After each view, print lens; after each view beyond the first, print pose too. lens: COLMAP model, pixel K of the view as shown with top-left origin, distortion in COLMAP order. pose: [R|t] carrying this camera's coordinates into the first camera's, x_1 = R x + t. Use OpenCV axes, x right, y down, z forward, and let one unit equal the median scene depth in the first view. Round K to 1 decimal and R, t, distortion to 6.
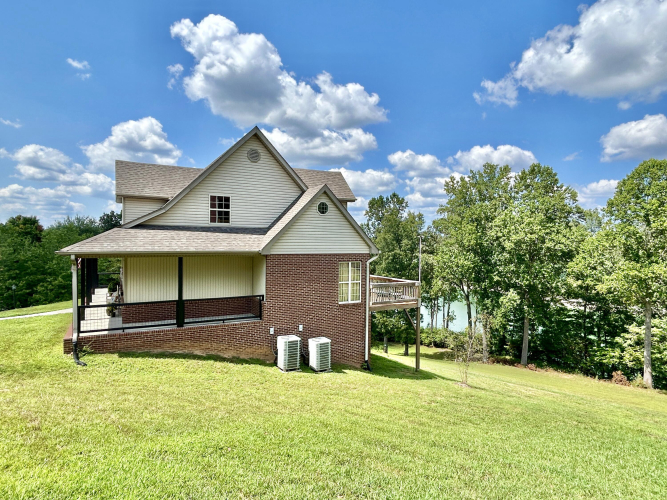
lens RADIAL K [[386.9, 0, 333.0], [0, 386.9, 249.0], [0, 0, 1]] dist [-0.009290, 0.001355]
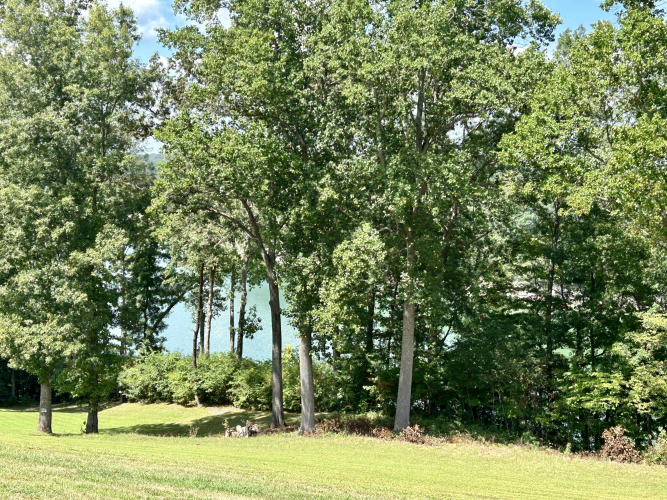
lens RADIAL K [[946.8, 0, 332.7], [0, 946.8, 250.7], [0, 0, 1]] dist [0.077070, 0.000000]
pose [[0.943495, -0.019111, 0.330835, 0.137769], [-0.005602, 0.997273, 0.073586, 0.062446], [-0.331339, -0.071281, 0.940815, 0.178111]]
